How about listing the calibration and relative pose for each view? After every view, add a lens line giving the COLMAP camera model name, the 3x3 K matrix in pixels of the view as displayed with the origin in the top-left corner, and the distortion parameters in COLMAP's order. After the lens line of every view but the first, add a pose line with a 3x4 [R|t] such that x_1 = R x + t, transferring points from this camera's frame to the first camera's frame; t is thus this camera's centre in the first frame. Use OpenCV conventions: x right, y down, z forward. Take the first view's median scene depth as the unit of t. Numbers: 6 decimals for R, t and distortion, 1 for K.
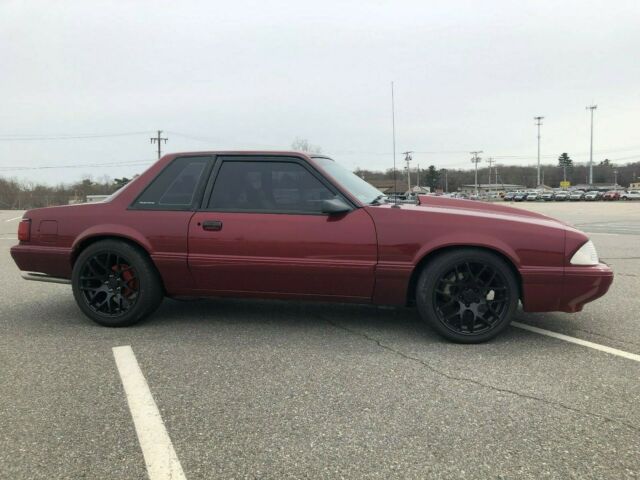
lens RADIAL K [[518.6, 0, 327.3], [0, 518.6, 227.9], [0, 0, 1]] dist [0.010379, -0.002659]
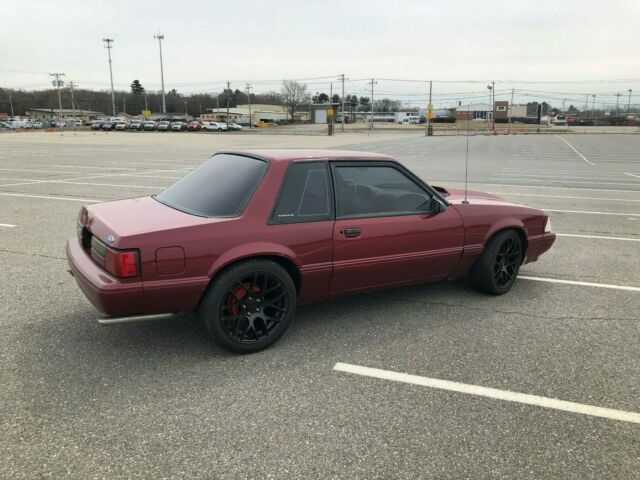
lens RADIAL K [[518.6, 0, 327.3], [0, 518.6, 227.9], [0, 0, 1]] dist [0.010379, -0.002659]
pose [[0.723899, -0.113326, 0.680535, -0.961711], [0.019746, 0.989416, 0.143759, -0.163706], [-0.689624, -0.090629, 0.718475, 0.283279]]
